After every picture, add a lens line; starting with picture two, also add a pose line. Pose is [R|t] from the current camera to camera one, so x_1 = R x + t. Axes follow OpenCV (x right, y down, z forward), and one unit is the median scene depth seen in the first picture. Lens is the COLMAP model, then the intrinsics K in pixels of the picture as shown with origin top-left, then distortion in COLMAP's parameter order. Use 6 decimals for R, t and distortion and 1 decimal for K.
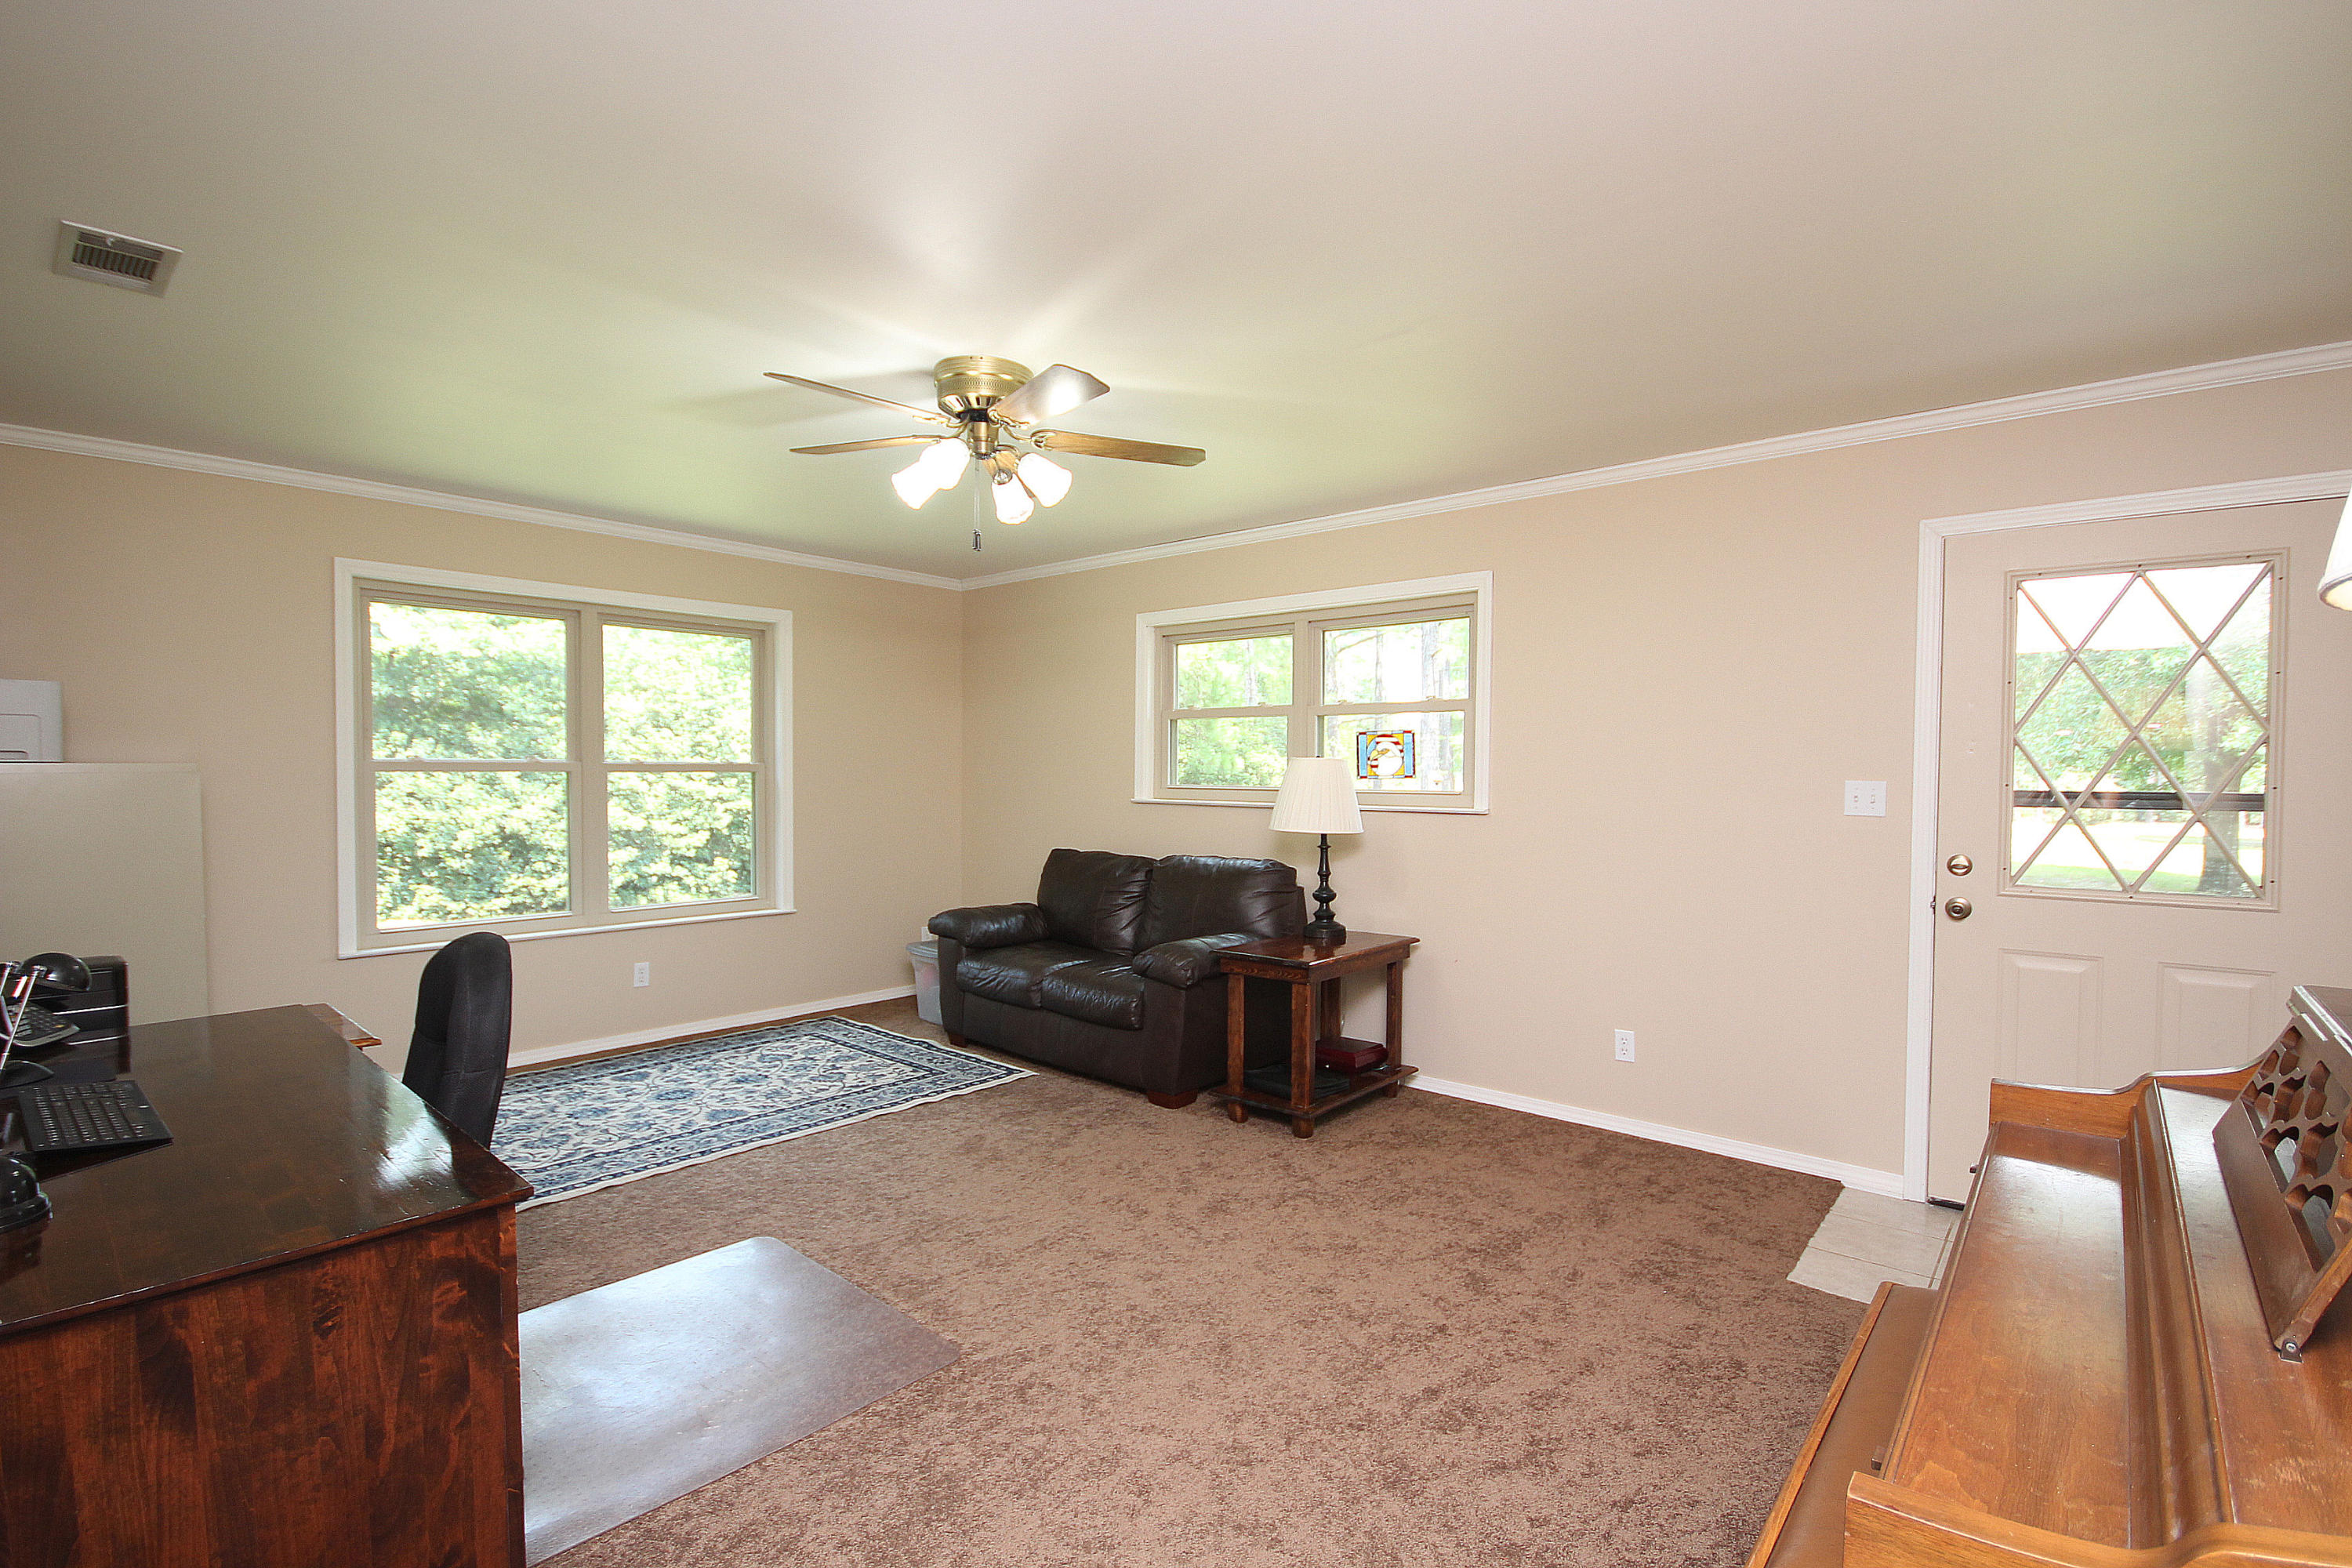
lens RADIAL K [[1093.0, 0, 1179.8], [0, 1093.0, 789.6], [0, 0, 1]] dist [-0.000765, -0.000507]
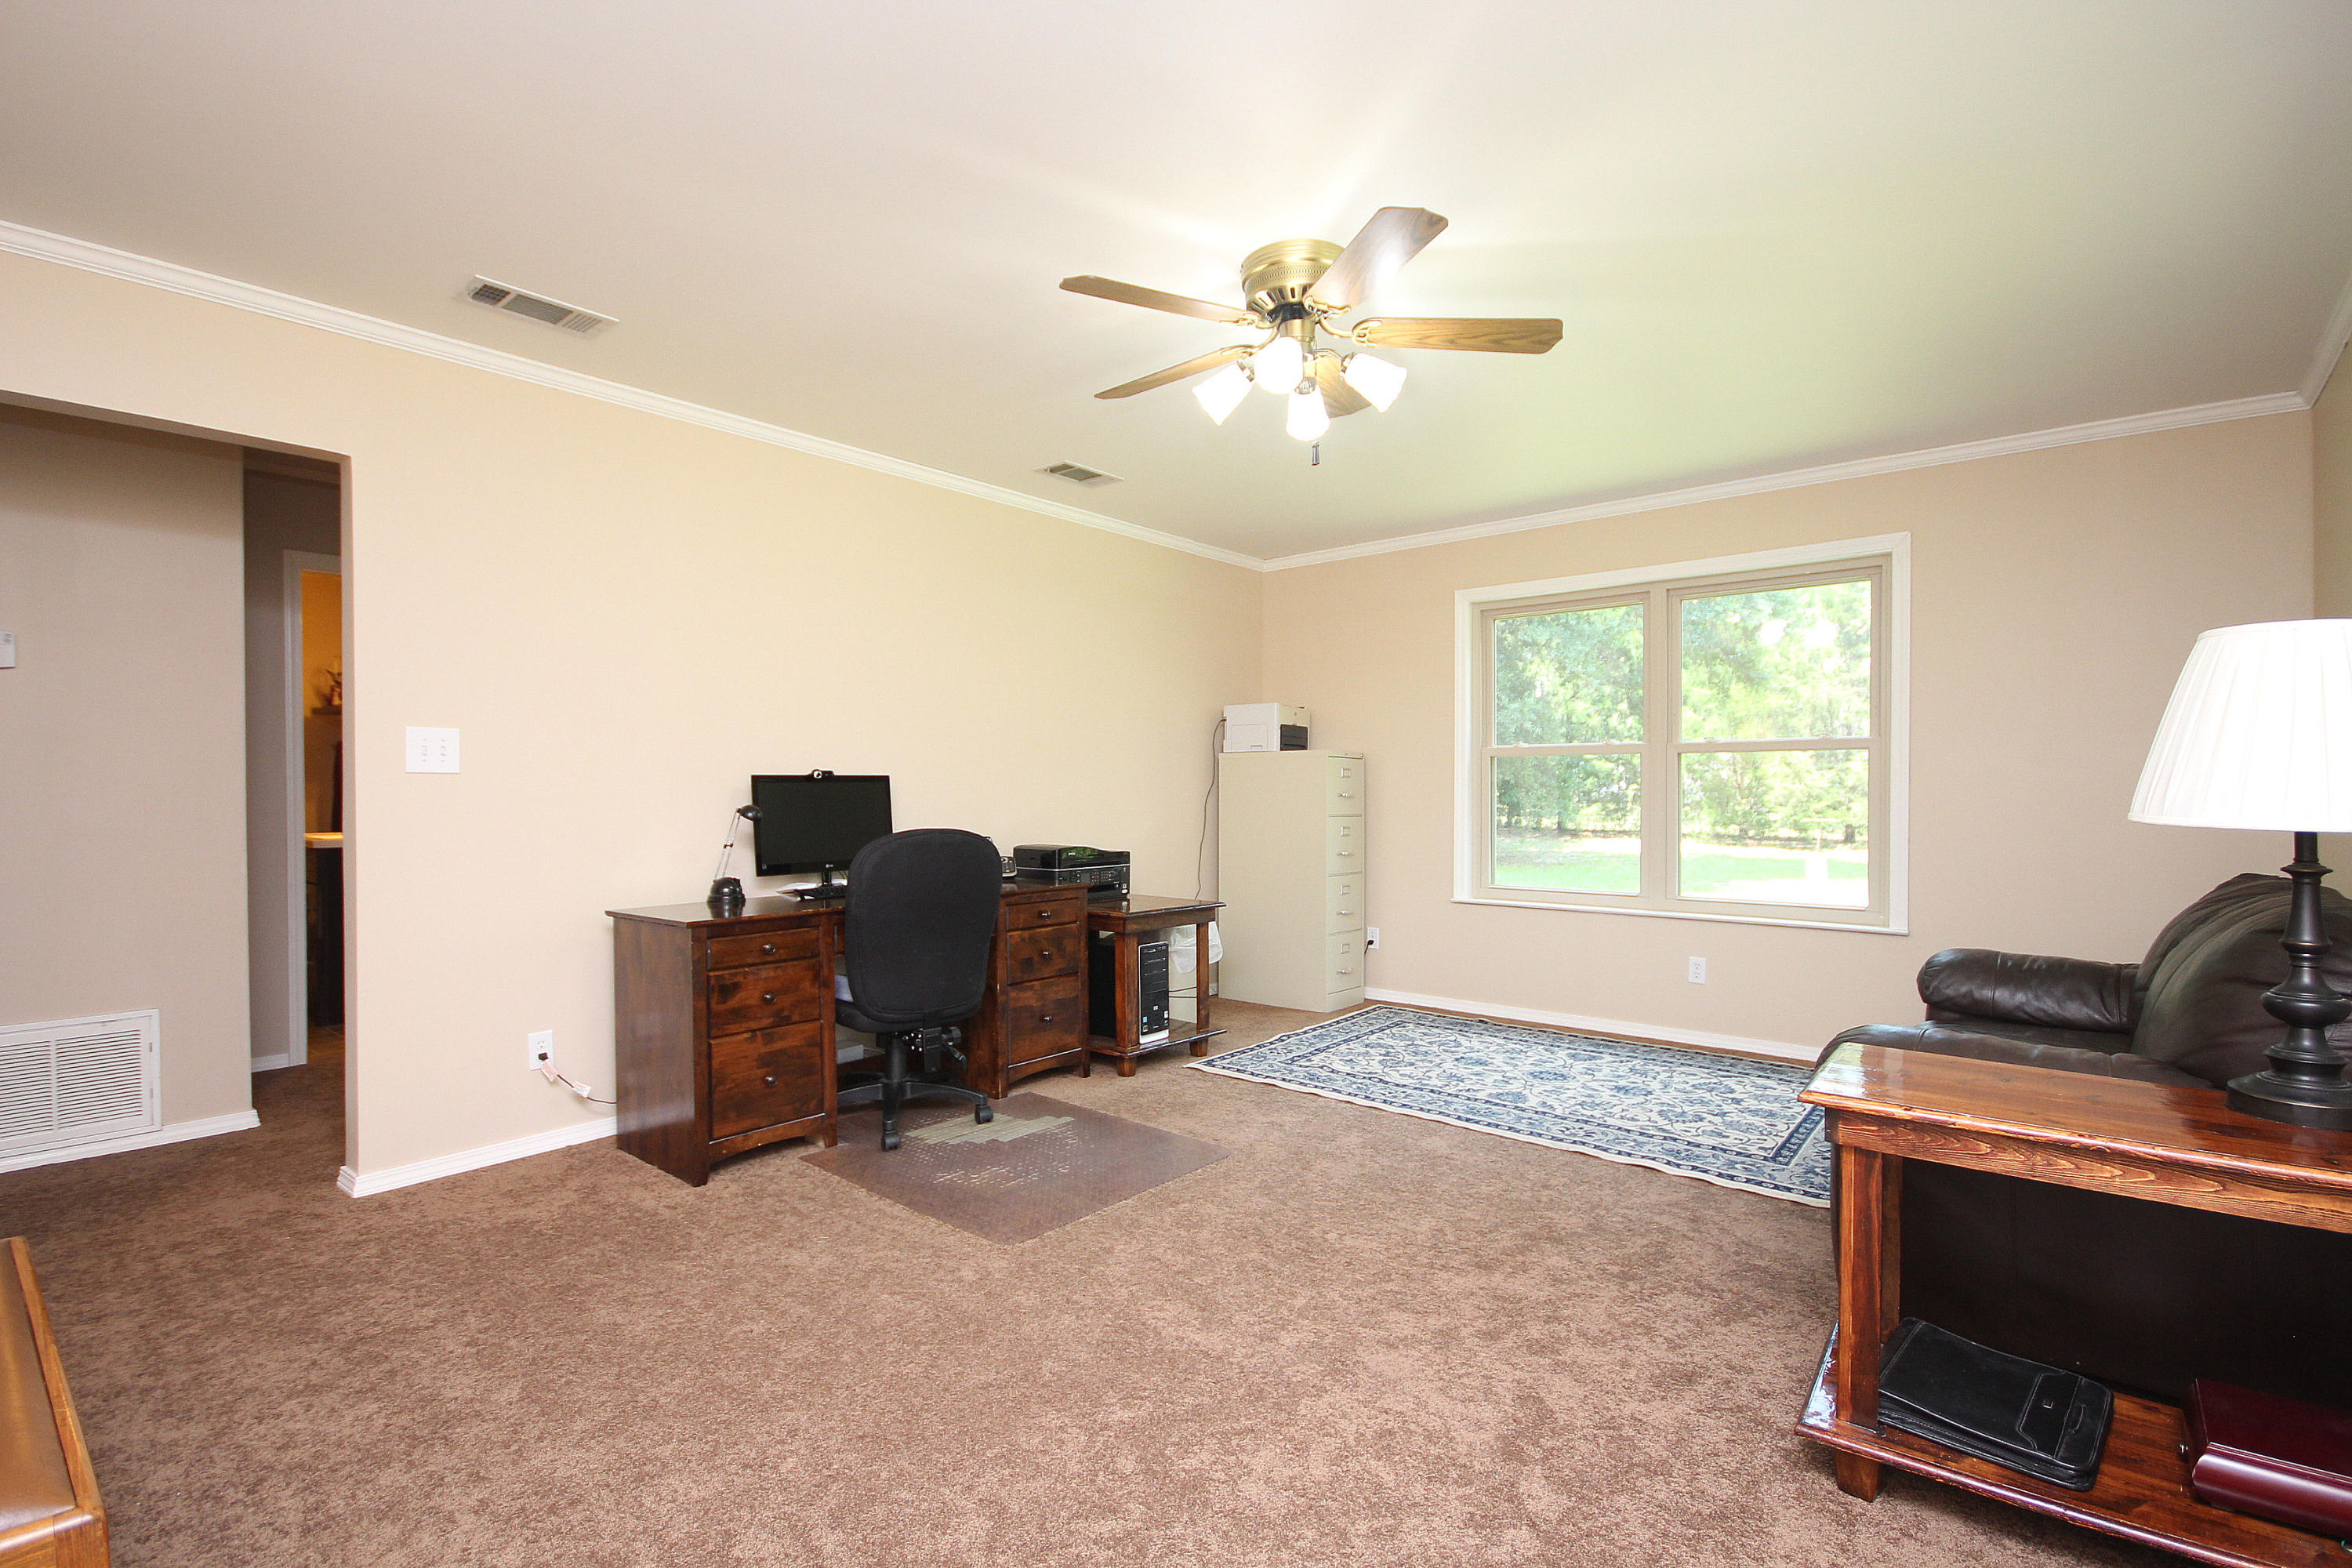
lens RADIAL K [[1090.3, 0, 1172.5], [0, 1090.3, 804.8], [0, 0, 1]] dist [-0.003282, -0.000606]
pose [[0.013404, 0.008913, -0.999870, 0.510554], [-0.020995, 0.999742, 0.008631, 0.036398], [0.999690, 0.020876, 0.013587, 0.652346]]
